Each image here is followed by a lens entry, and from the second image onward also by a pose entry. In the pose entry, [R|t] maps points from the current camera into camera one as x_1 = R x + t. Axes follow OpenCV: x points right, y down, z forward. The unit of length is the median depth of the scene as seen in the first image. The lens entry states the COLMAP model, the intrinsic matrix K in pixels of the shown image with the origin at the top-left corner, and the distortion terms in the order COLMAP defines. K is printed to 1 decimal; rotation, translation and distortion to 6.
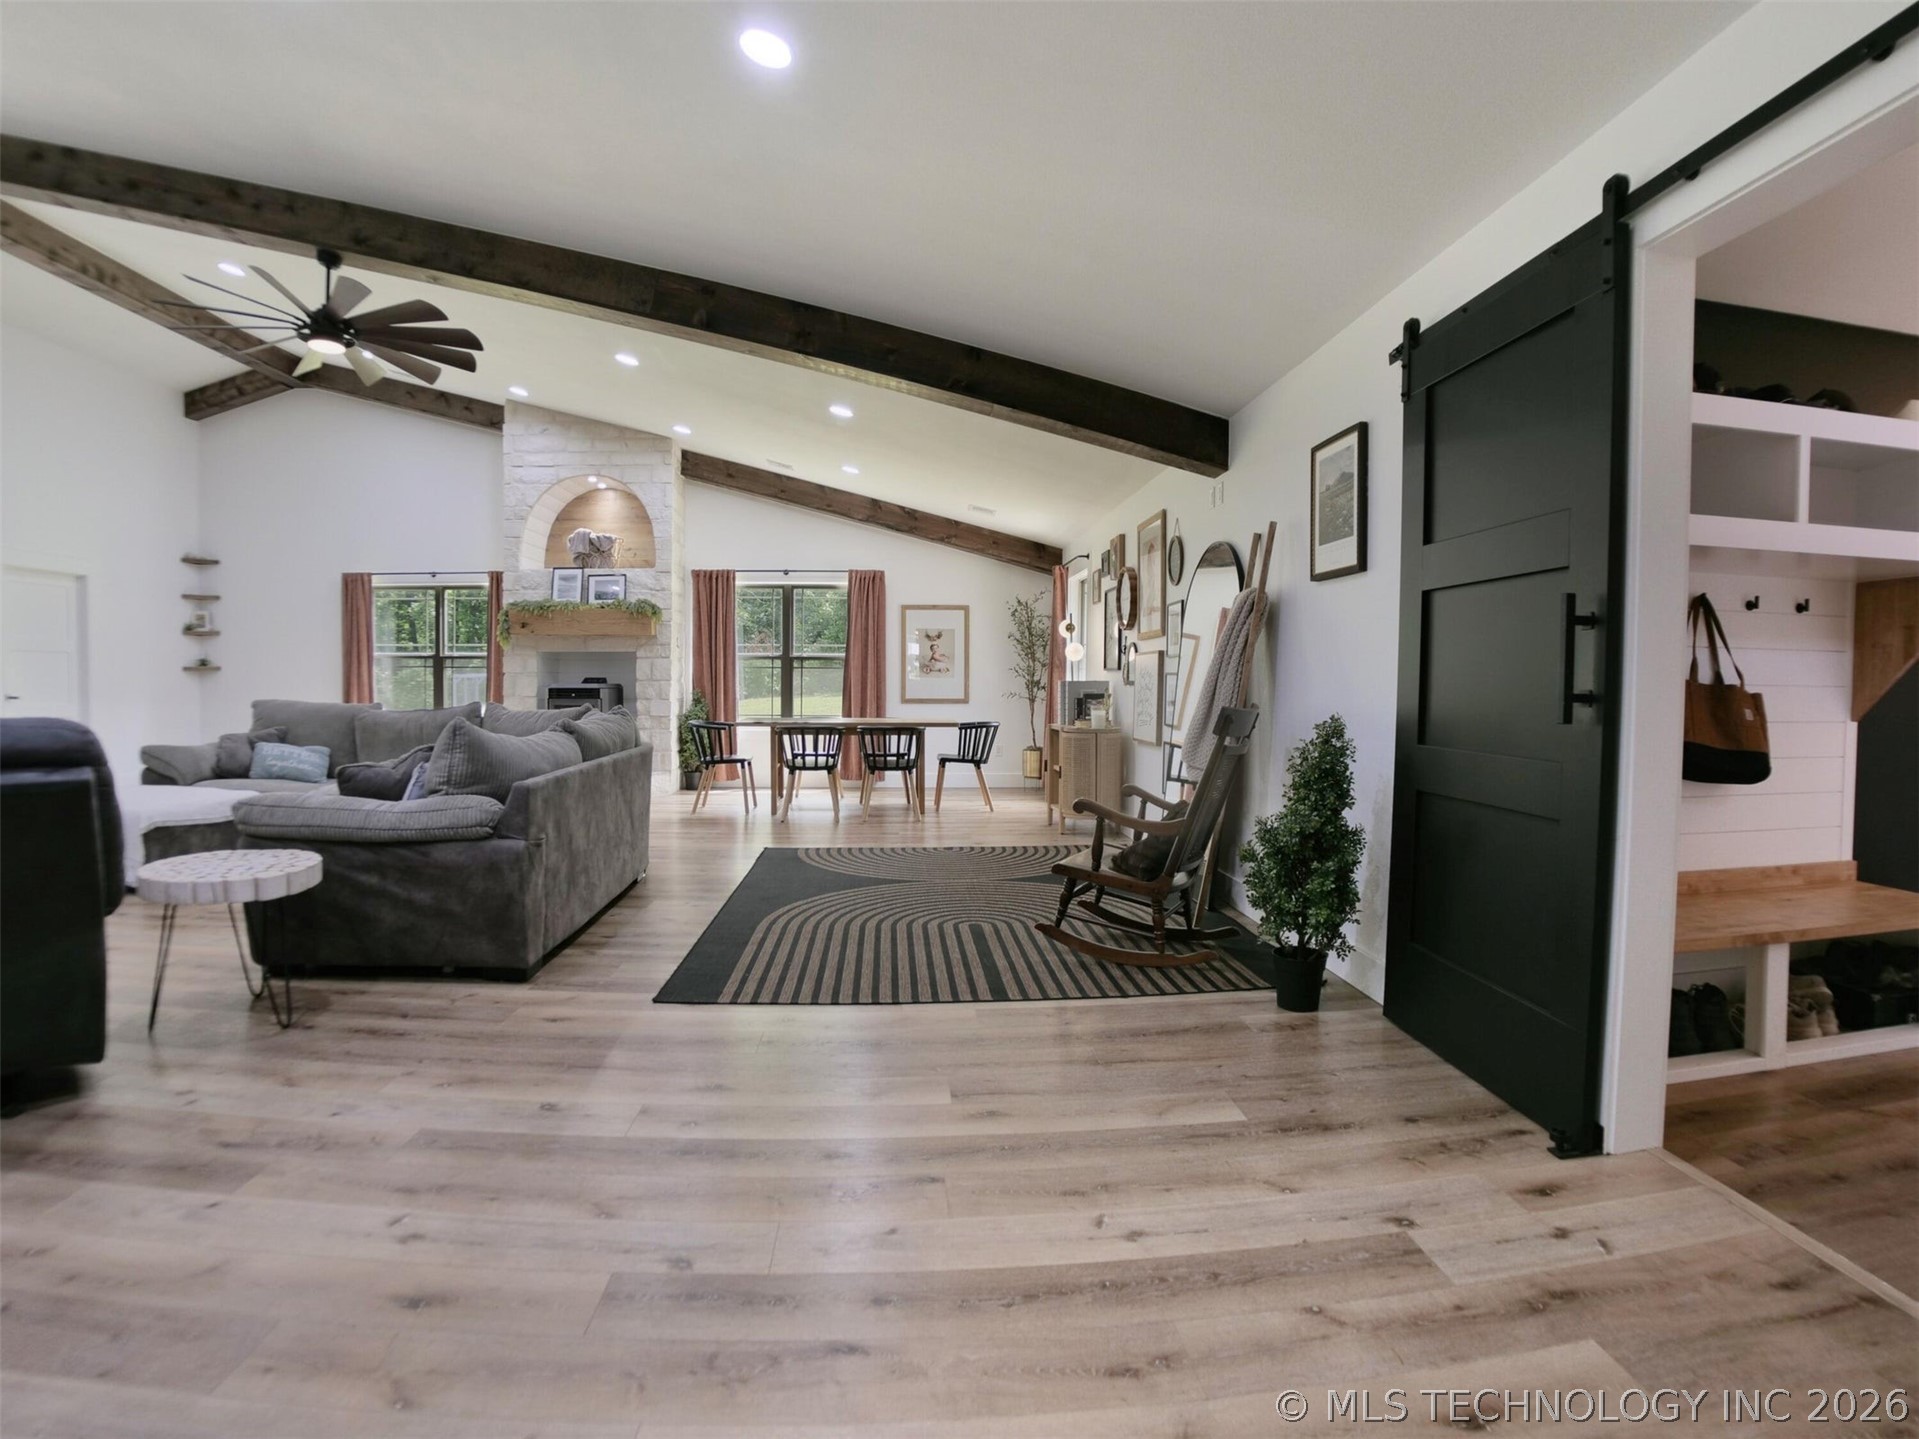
lens RADIAL K [[838.7, 0, 959.5], [0, 838.7, 719.5], [0, 0, 1]] dist [-0.065990, 0.000224]
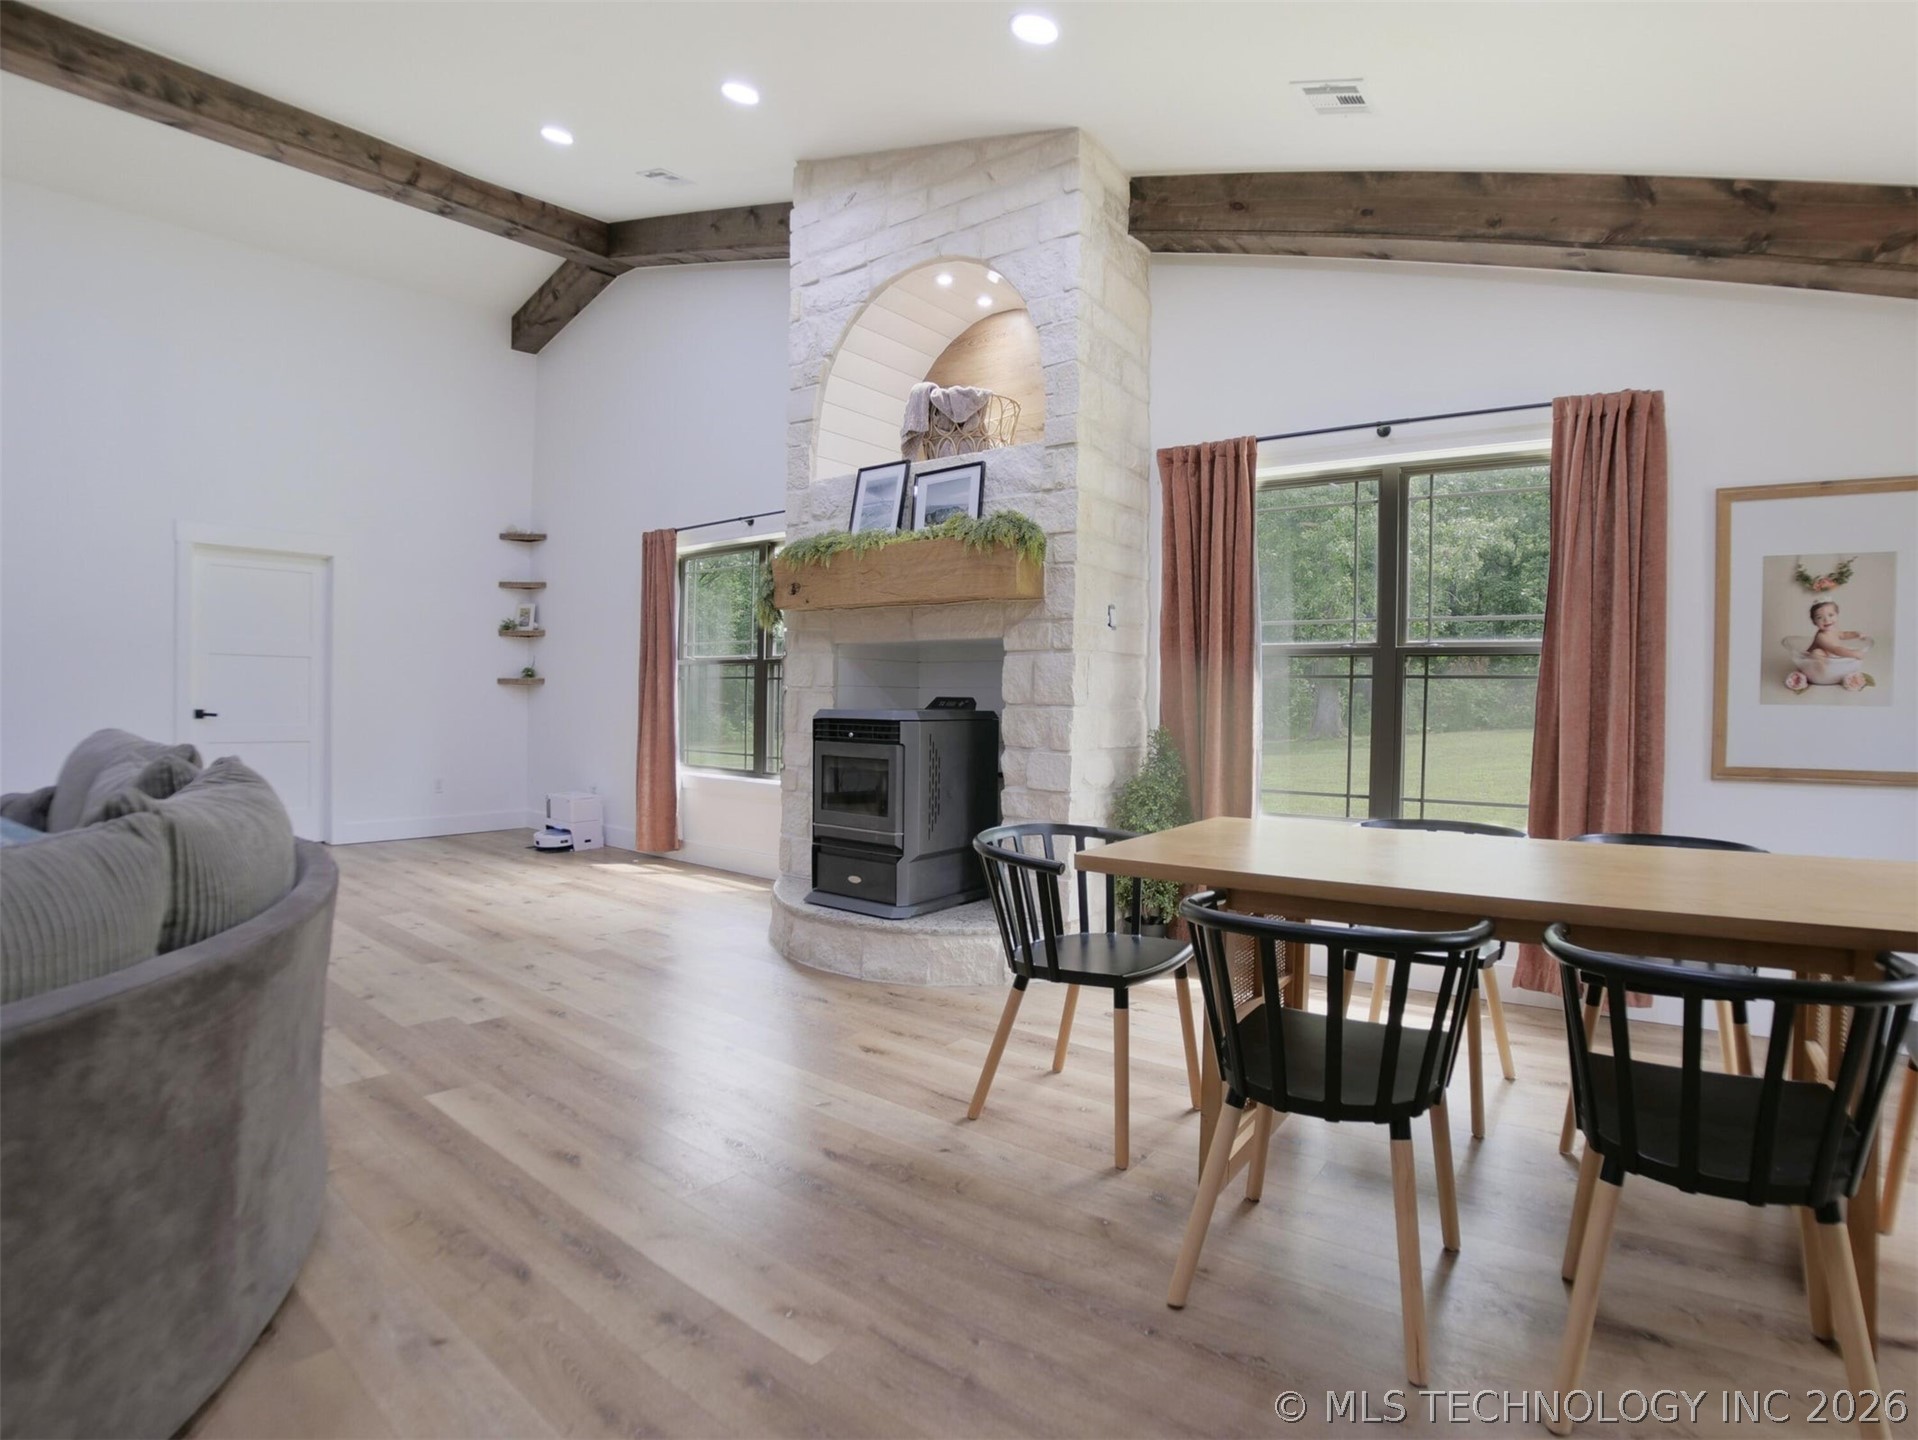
lens RADIAL K [[966.9, 0, 953.0], [0, 966.9, 771.4], [0, 0, 1]] dist [-0.107141, 0.000277]
pose [[0.761100, 0.052944, -0.646470, -0.075761], [-0.027482, 0.998400, 0.049412, -0.034821], [0.648052, -0.019841, 0.761338, 0.580321]]
